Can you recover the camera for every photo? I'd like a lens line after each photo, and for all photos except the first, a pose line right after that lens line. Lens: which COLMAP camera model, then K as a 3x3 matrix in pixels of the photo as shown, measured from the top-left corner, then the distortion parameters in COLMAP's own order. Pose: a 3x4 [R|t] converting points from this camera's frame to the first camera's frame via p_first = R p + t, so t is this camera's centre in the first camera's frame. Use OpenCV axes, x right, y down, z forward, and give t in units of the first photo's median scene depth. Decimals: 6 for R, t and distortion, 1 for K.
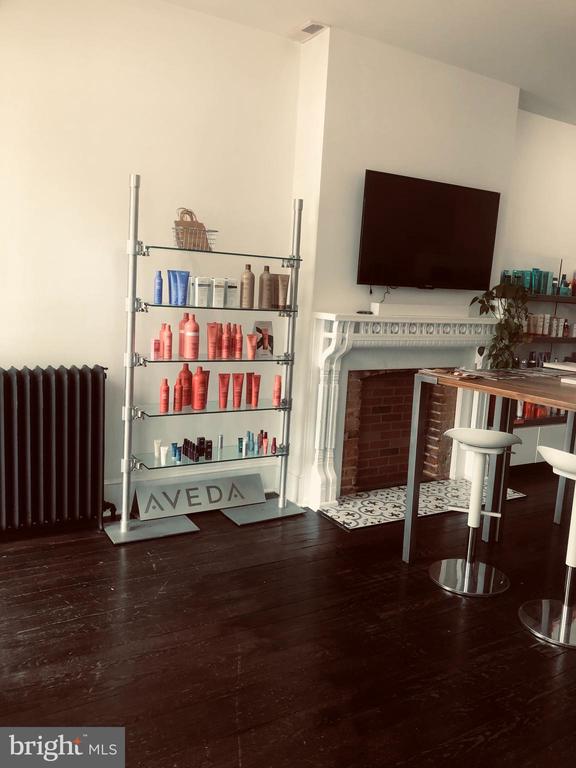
lens RADIAL K [[638.2, 0, 288.0], [0, 638.2, 384.7], [0, 0, 1]] dist [0.008957, -0.001010]
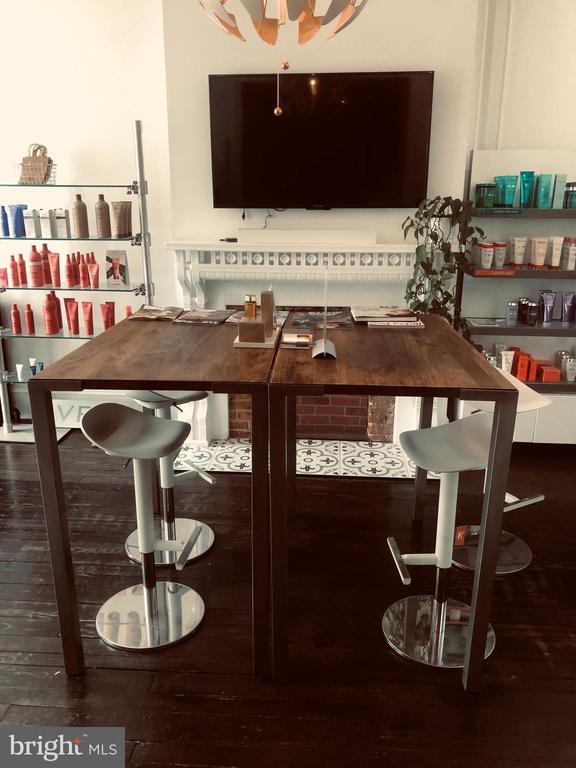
lens RADIAL K [[638.2, 0, 288.0], [0, 638.2, 384.7], [0, 0, 1]] dist [0.008957, -0.001010]
pose [[0.811644, 0.113878, -0.572945, 0.715087], [-0.051815, 0.990983, 0.123564, -0.026333], [0.581850, -0.070603, 0.810226, 0.300281]]
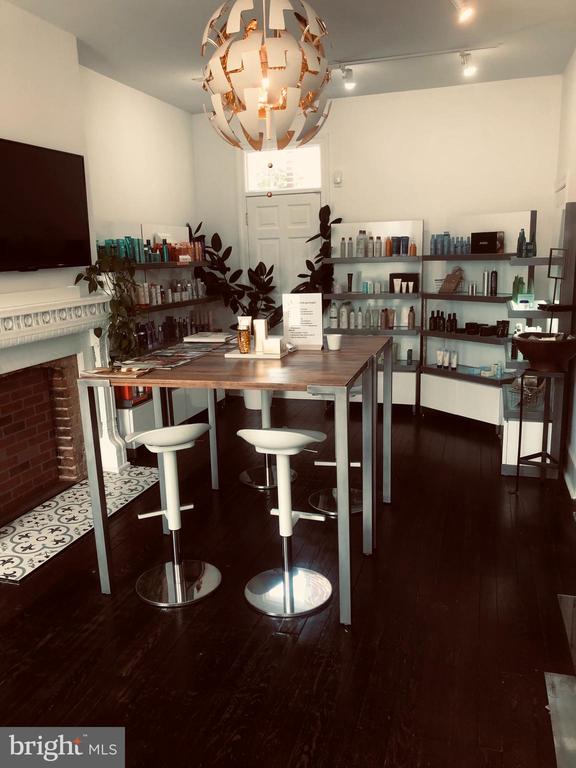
lens RADIAL K [[638.2, 0, 288.0], [0, 638.2, 384.7], [0, 0, 1]] dist [0.008957, -0.001010]
pose [[0.746909, -0.214089, 0.629518, -0.094449], [0.175370, 0.976653, 0.124071, -0.050600], [-0.641383, 0.017729, 0.767016, 0.143788]]
